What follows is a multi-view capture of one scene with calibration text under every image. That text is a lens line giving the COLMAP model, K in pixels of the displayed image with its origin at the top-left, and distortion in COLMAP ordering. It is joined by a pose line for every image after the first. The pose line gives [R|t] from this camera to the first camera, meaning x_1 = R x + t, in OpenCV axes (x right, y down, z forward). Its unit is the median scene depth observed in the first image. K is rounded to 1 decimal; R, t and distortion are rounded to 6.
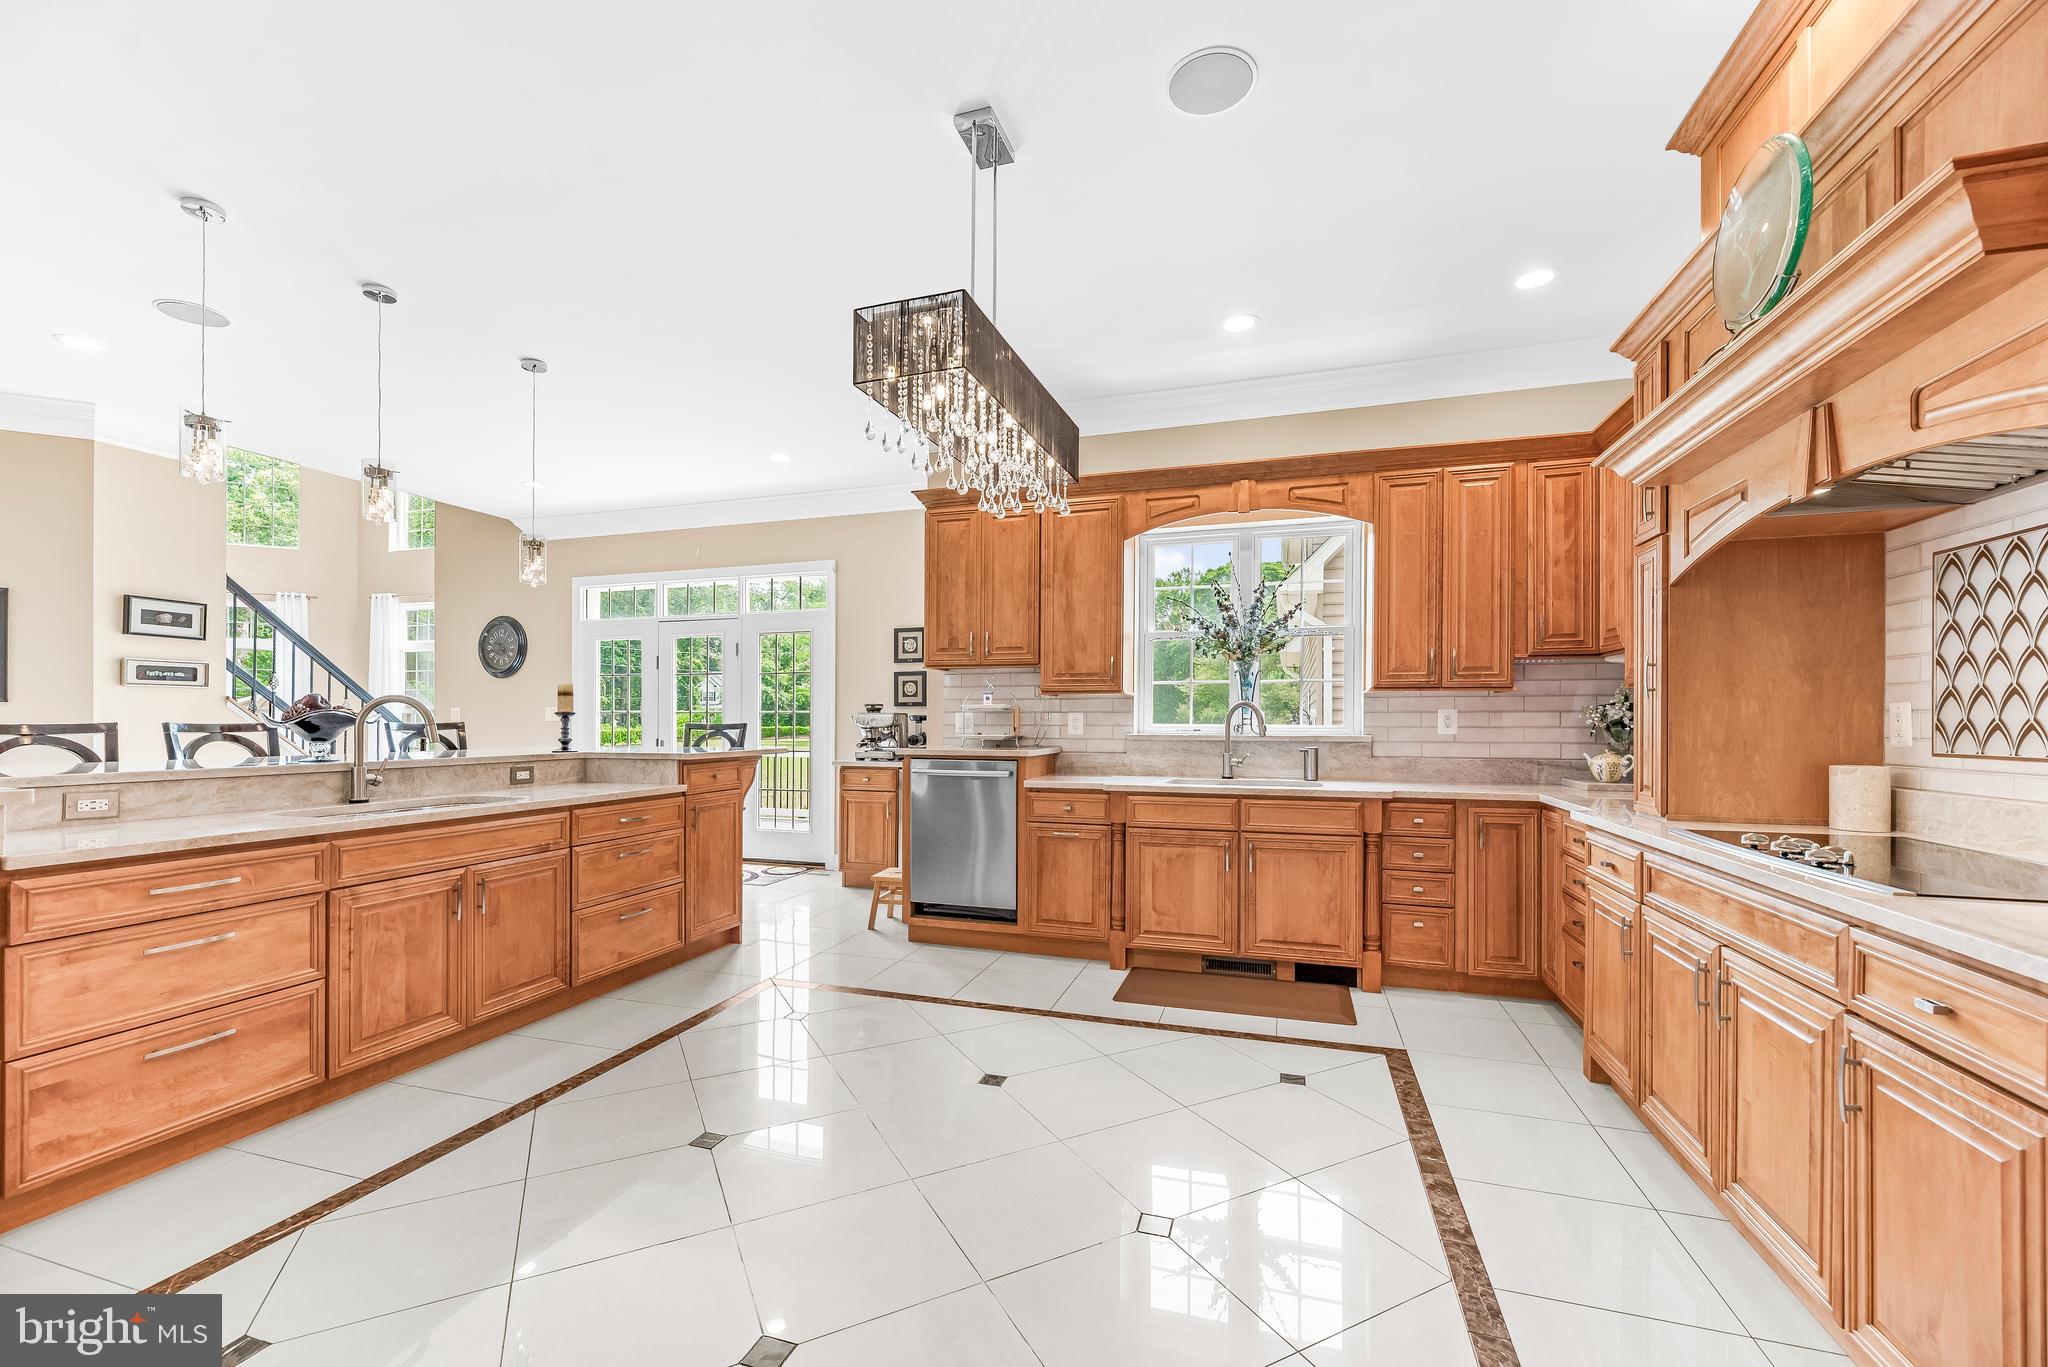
lens RADIAL K [[836.5, 0, 1001.1], [0, 836.5, 714.2], [0, 0, 1]] dist [0.000155, -0.000230]
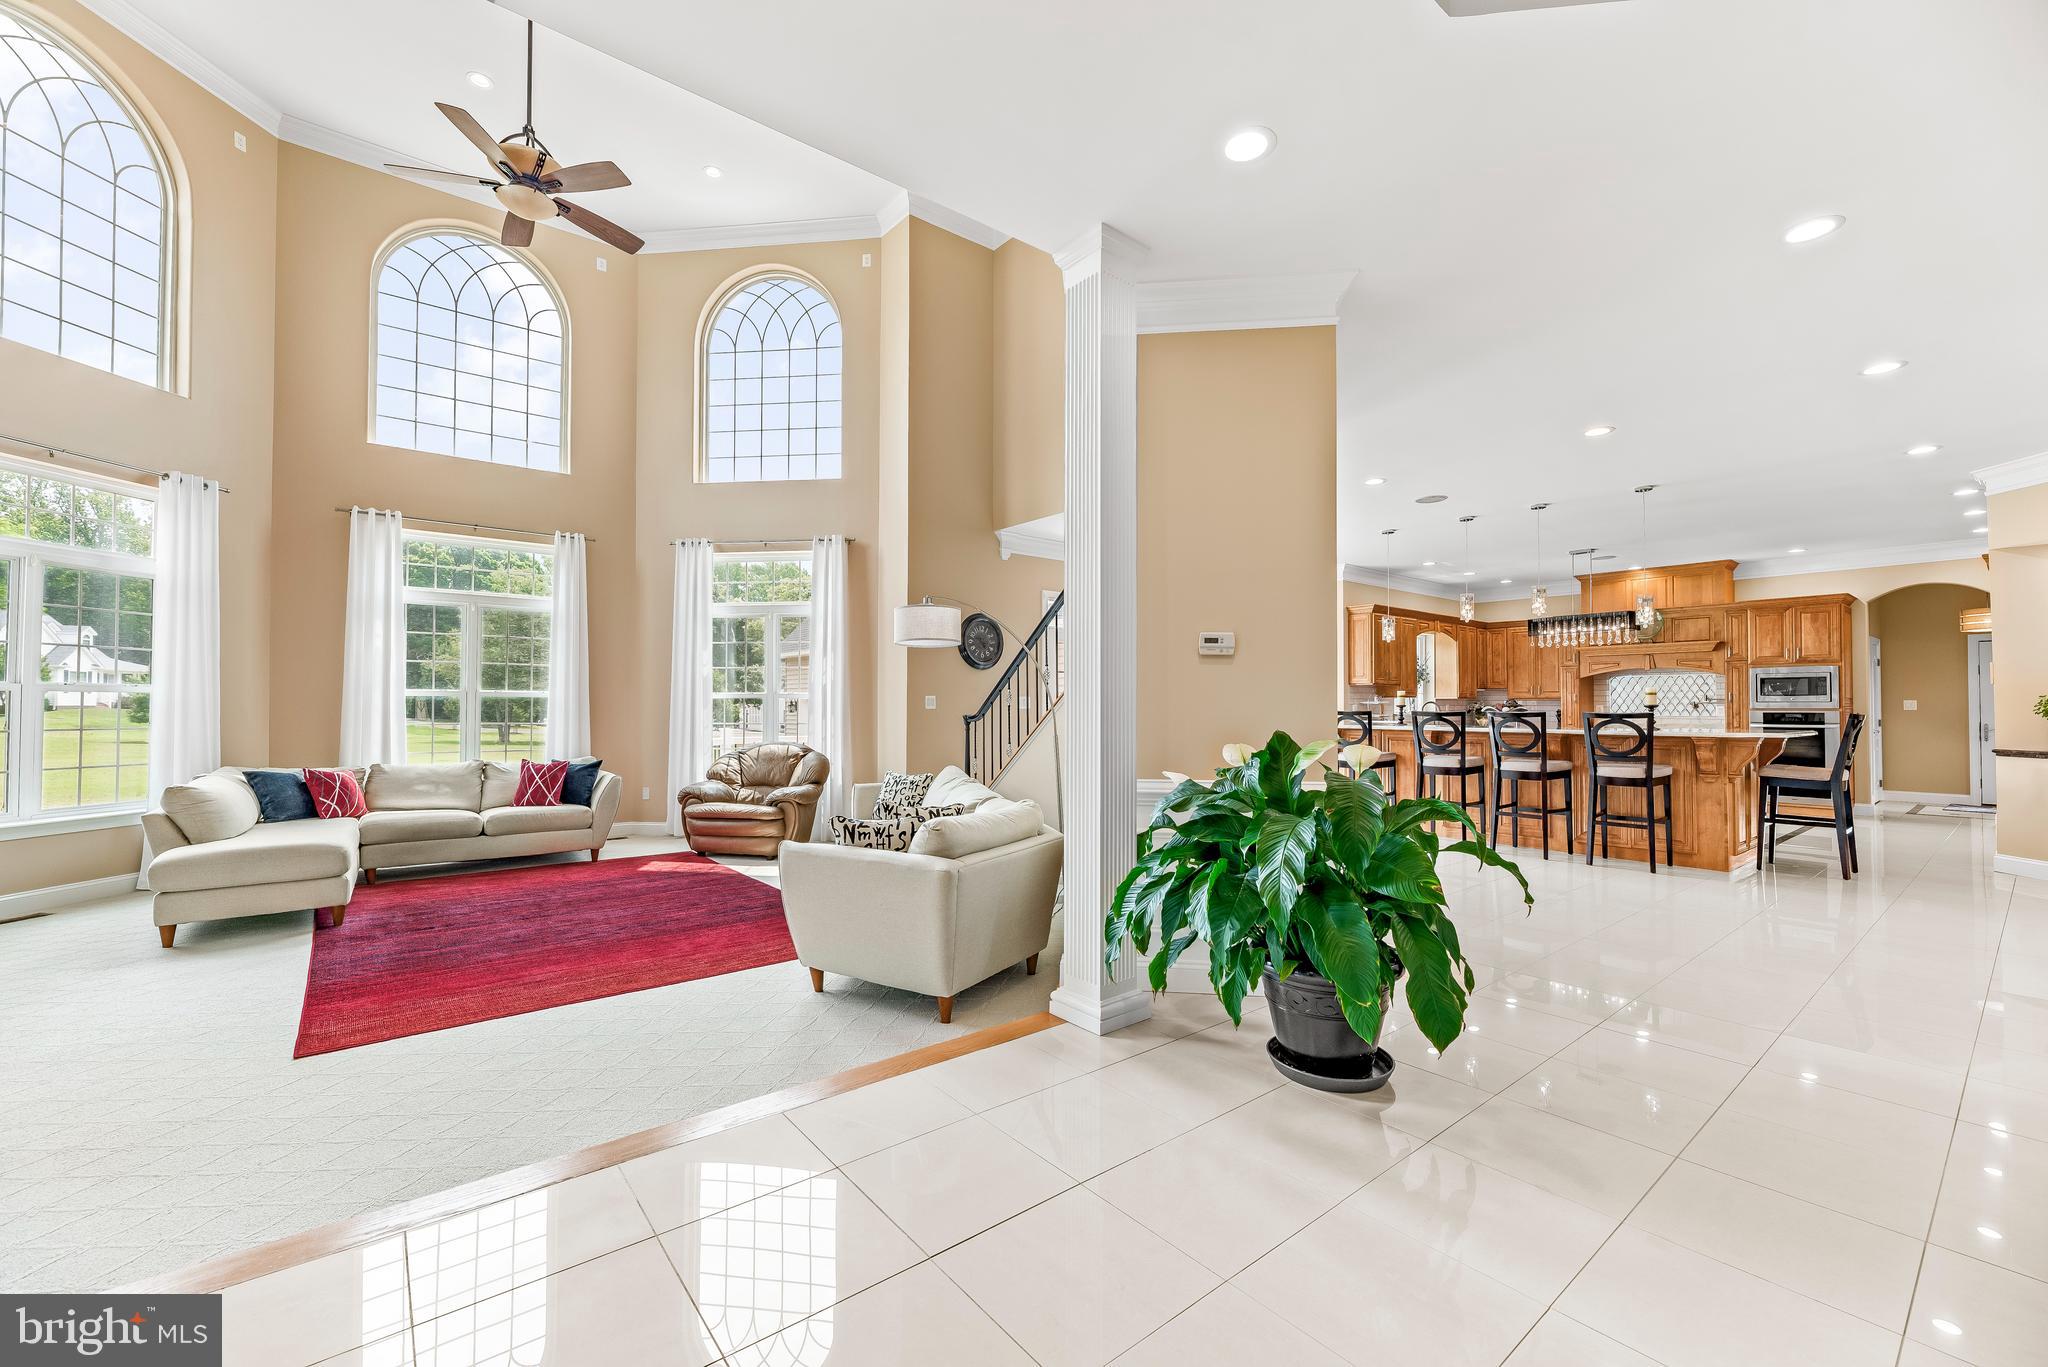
lens RADIAL K [[836.5, 0, 1018.6], [0, 836.5, 687.8], [0, 0, 1]] dist [0.000155, -0.000230]
pose [[0.543968, 0.019090, 0.838889, -1.928687], [-0.005331, 0.999800, -0.019295, 0.002140], [-0.839089, 0.006024, 0.543961, 0.457922]]
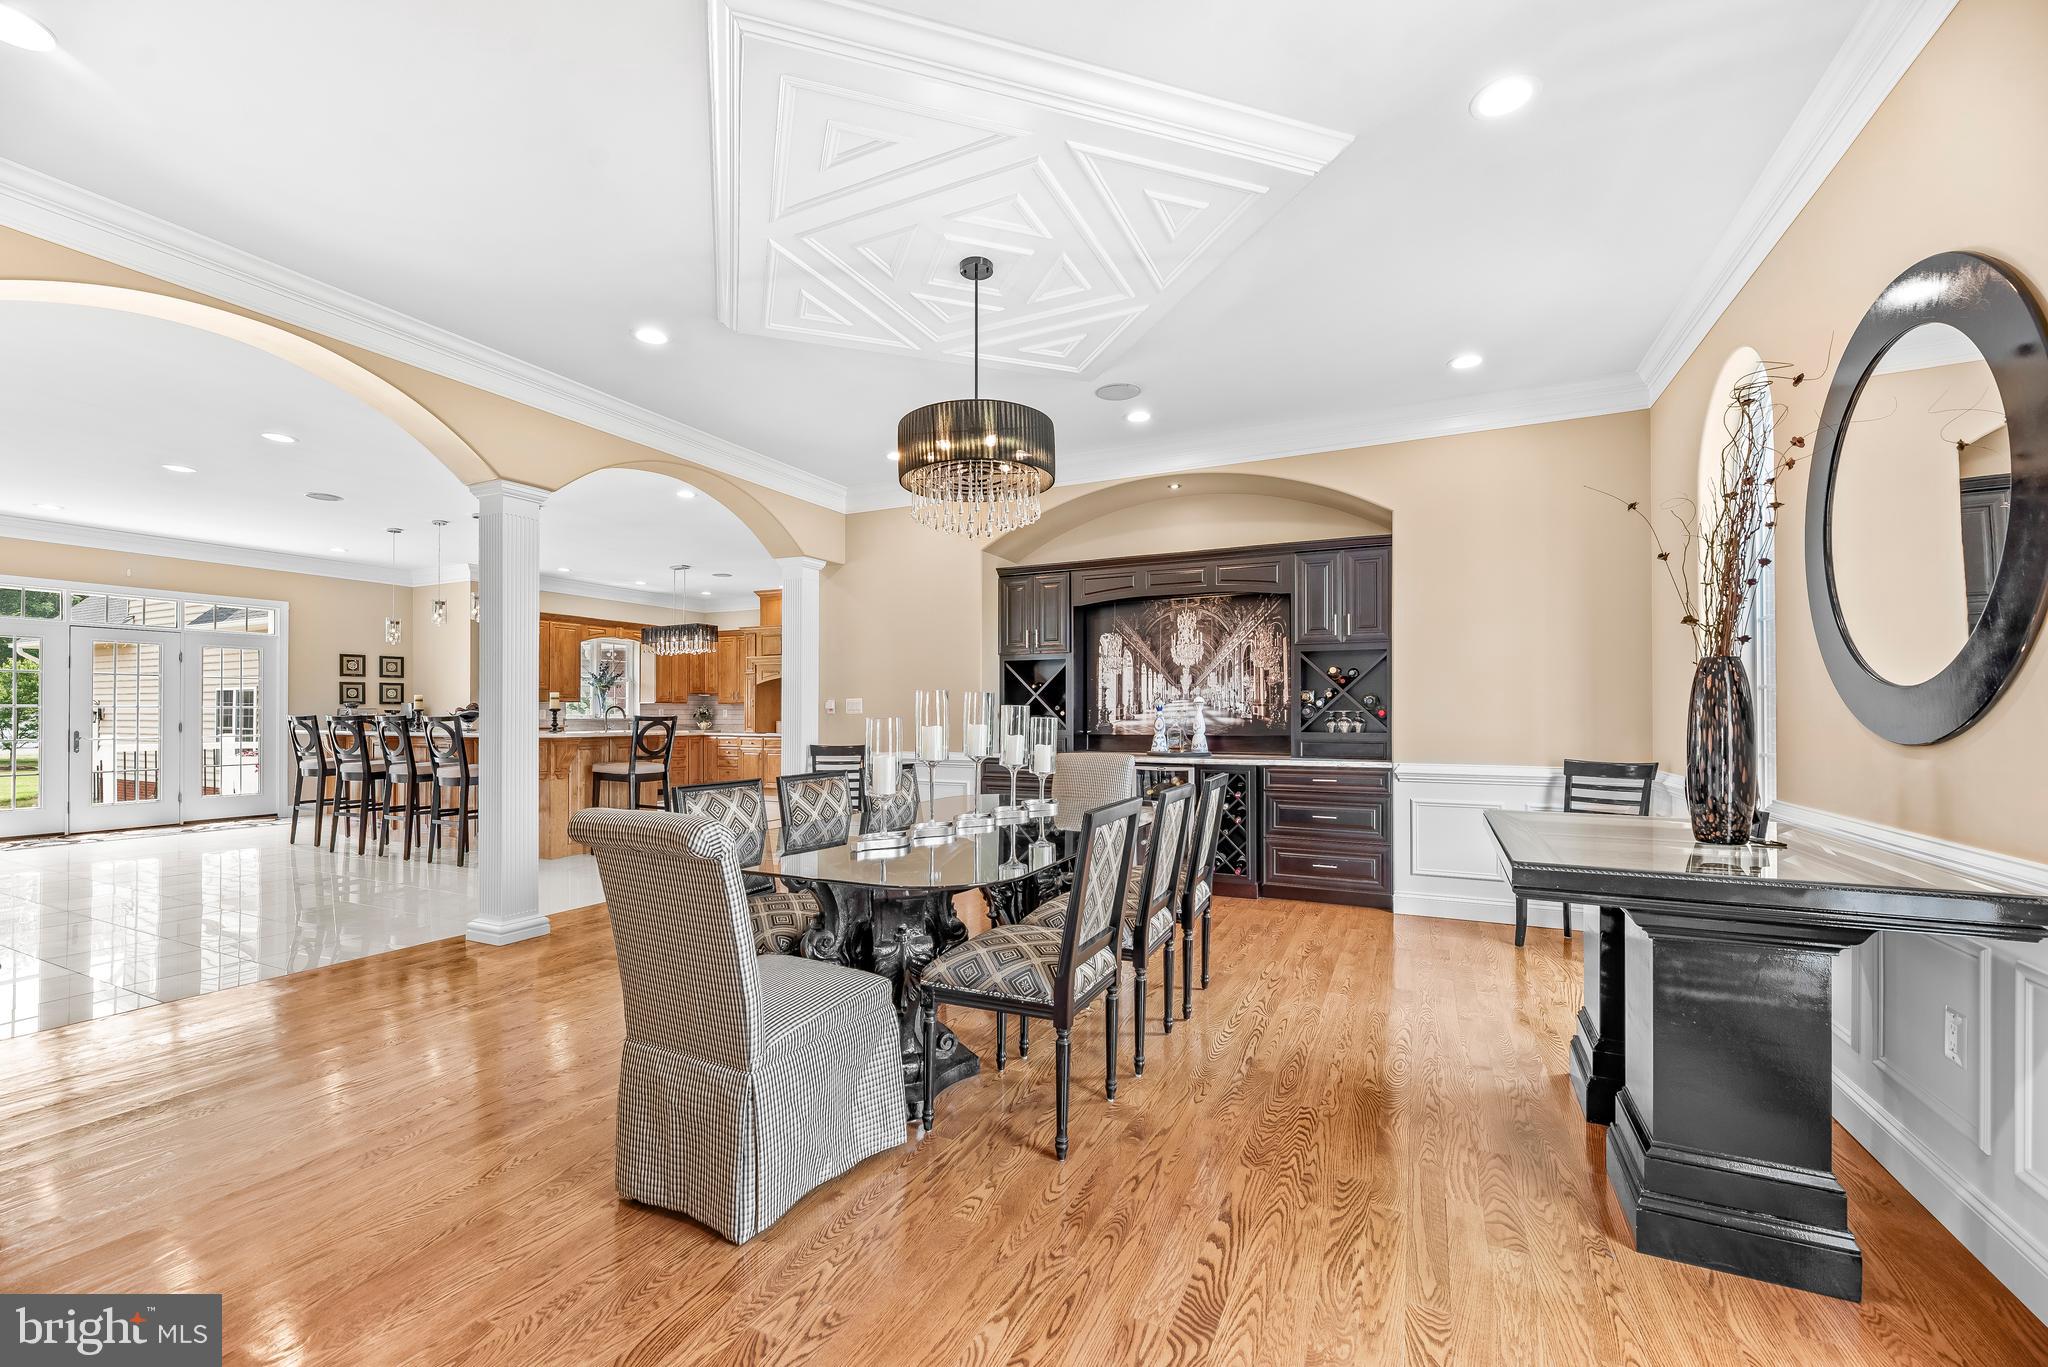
lens RADIAL K [[836.5, 0, 1018.8], [0, 836.5, 703.8], [0, 0, 1]] dist [0.000155, -0.000230]
pose [[0.132851, 0.009829, 0.991087, -1.609067], [-0.004803, 0.999945, -0.009273, -0.001469], [-0.991124, -0.003528, 0.132890, -0.488548]]
